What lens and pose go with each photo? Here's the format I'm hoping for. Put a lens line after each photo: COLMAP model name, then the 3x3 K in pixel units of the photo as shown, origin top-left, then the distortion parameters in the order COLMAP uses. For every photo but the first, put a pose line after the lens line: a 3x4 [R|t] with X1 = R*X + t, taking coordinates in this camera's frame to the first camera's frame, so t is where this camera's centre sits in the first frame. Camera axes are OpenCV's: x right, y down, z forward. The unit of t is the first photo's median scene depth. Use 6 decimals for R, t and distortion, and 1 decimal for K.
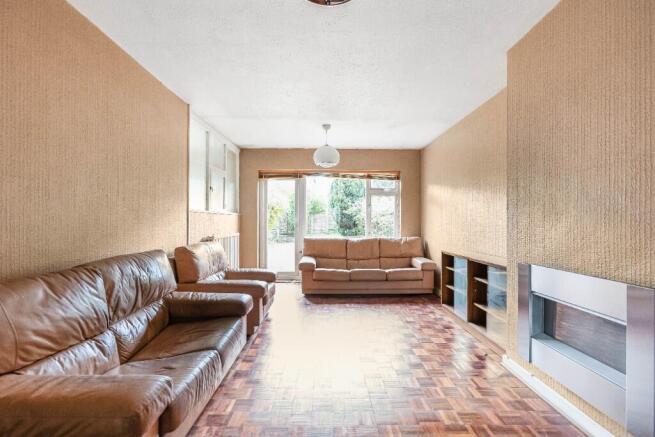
lens RADIAL K [[293.9, 0, 326.2], [0, 293.9, 219.3], [0, 0, 1]] dist [-0.000606, 0.003752]
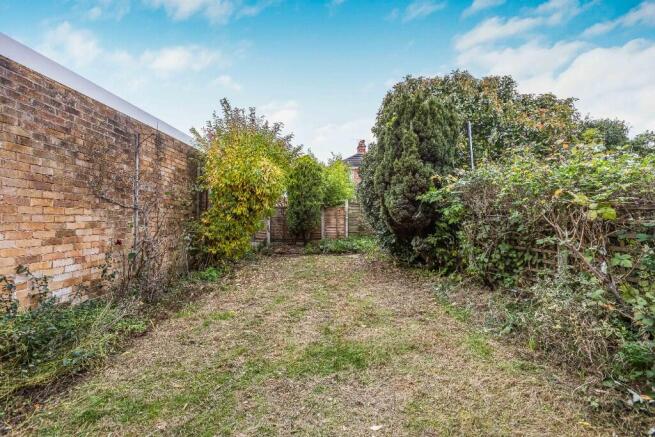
lens RADIAL K [[293.9, 0, 328.2], [0, 293.9, 218.8], [0, 0, 1]] dist [-0.000606, 0.003752]
pose [[0.999856, 0.007462, 0.015267, -0.073459], [-0.007467, 0.999972, 0.000245, 0.006368], [-0.015265, -0.000359, 0.999883, 0.576479]]
